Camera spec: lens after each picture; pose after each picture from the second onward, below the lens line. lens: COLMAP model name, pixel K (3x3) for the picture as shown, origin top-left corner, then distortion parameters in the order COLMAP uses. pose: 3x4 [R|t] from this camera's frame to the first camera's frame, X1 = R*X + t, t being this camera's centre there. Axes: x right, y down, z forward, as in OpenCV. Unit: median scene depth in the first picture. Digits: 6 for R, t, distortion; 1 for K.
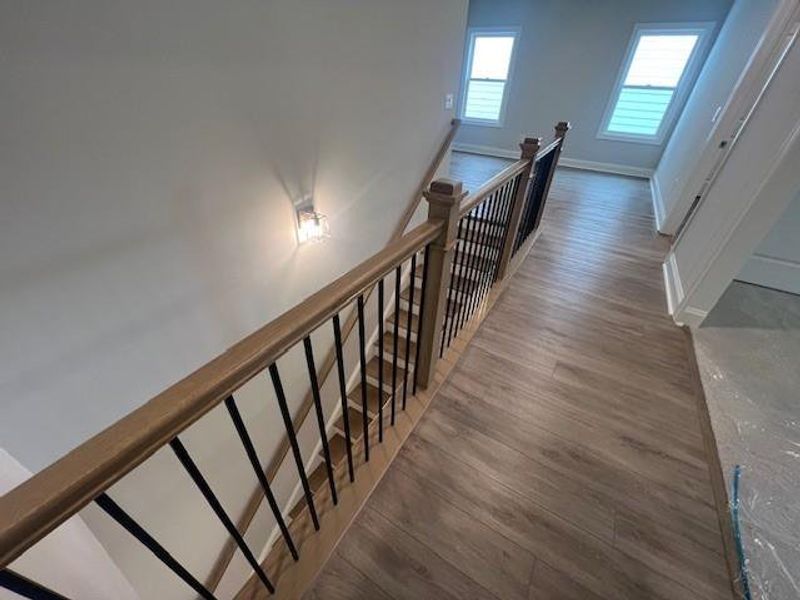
lens RADIAL K [[320.3, 0, 401.3], [0, 320.3, 301.1], [0, 0, 1]] dist [-0.004409, 0.000037]
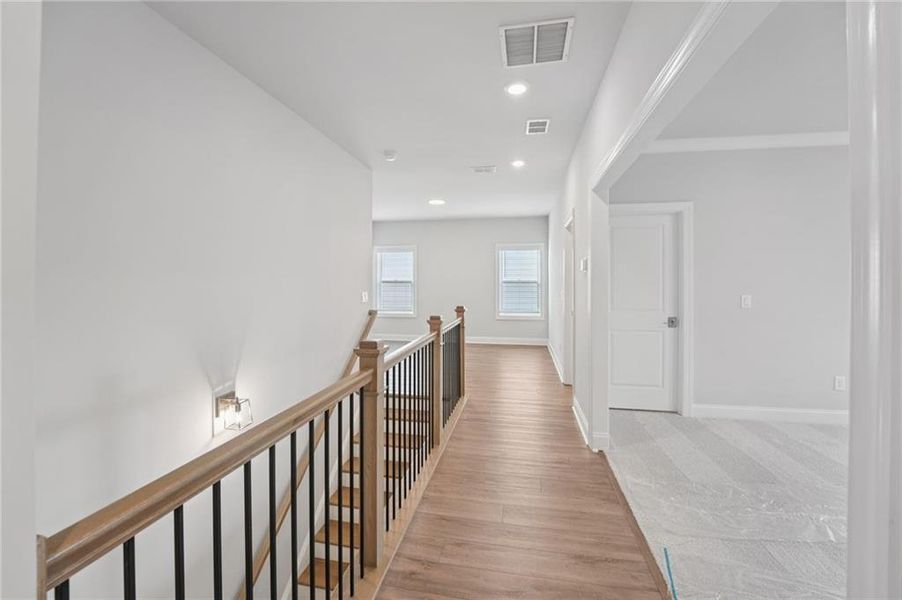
lens RADIAL K [[375.0, 0, 451.4], [0, 375.0, 280.6], [0, 0, 1]] dist [-0.019729, 0.000052]
pose [[0.935104, -0.034013, 0.352739, -0.048300], [0.230363, 0.814722, -0.532129, 0.178879], [-0.269285, 0.578853, 0.769685, -0.236692]]
